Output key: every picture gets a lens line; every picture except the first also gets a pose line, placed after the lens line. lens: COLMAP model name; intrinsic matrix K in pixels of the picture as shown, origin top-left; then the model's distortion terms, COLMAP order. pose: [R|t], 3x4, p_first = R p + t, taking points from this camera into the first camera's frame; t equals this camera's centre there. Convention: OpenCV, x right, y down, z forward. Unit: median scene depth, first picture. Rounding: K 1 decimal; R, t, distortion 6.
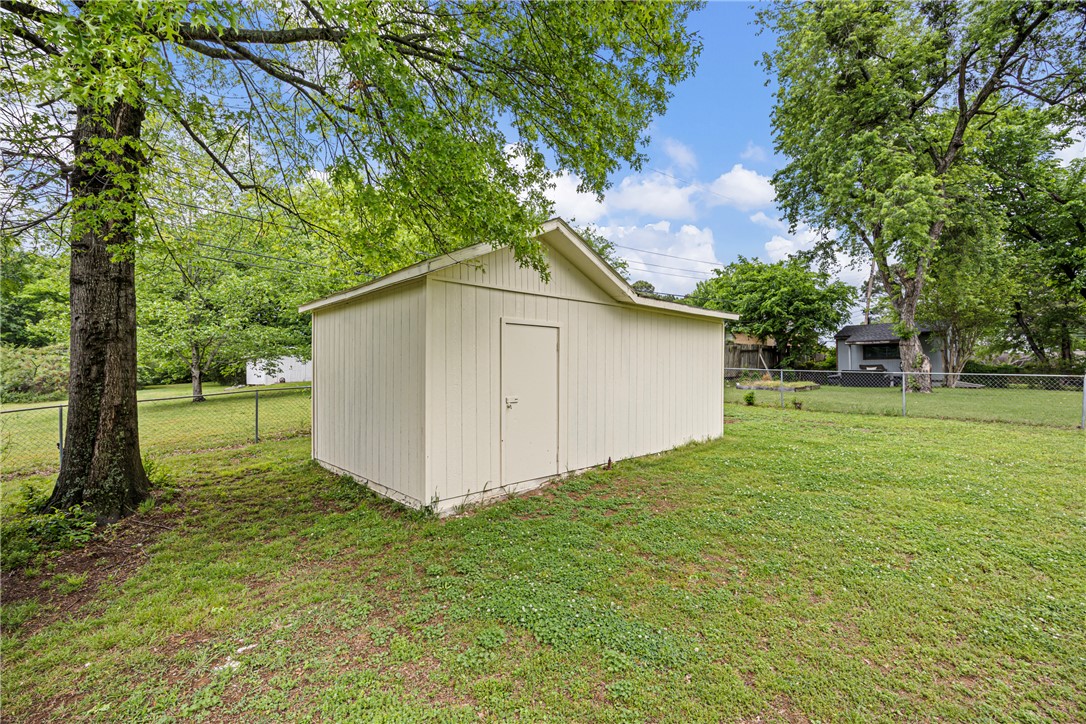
lens RADIAL K [[498.6, 0, 543.0], [0, 498.6, 362.0], [0, 0, 1]] dist [-0.018696, -0.000039]
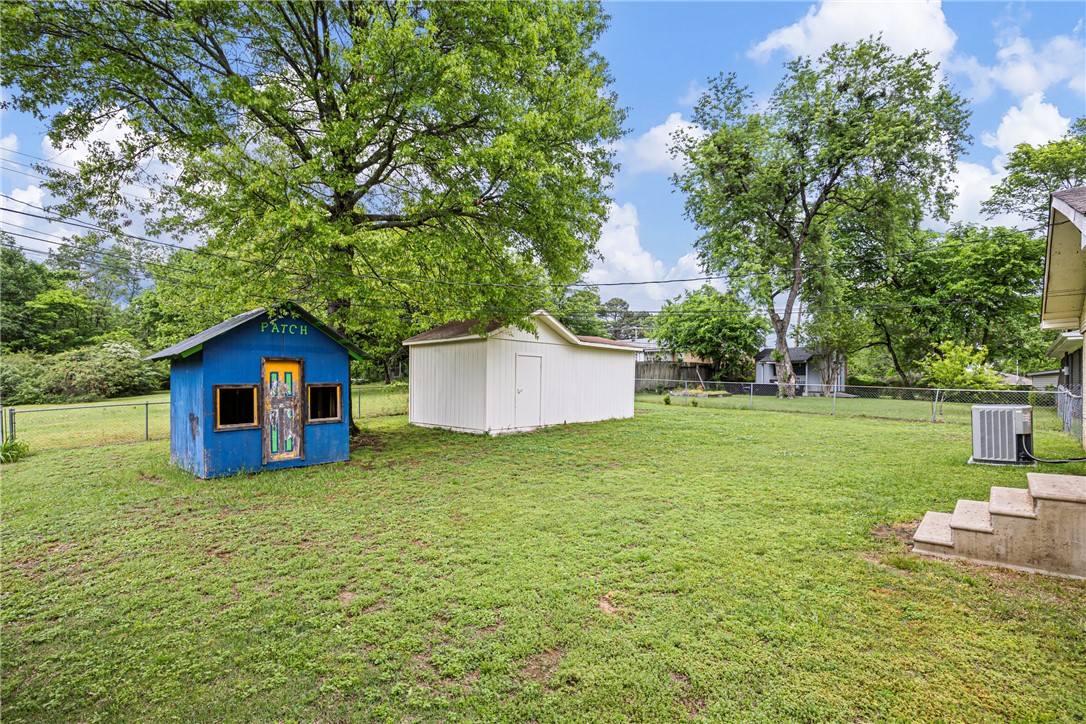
lens RADIAL K [[498.6, 0, 543.0], [0, 498.6, 362.0], [0, 0, 1]] dist [-0.018696, -0.000039]
pose [[0.998841, 0.015219, 0.045662, -0.015302], [-0.014054, 0.999570, -0.025732, 0.002277], [-0.046034, 0.025060, 0.998625, -0.288902]]
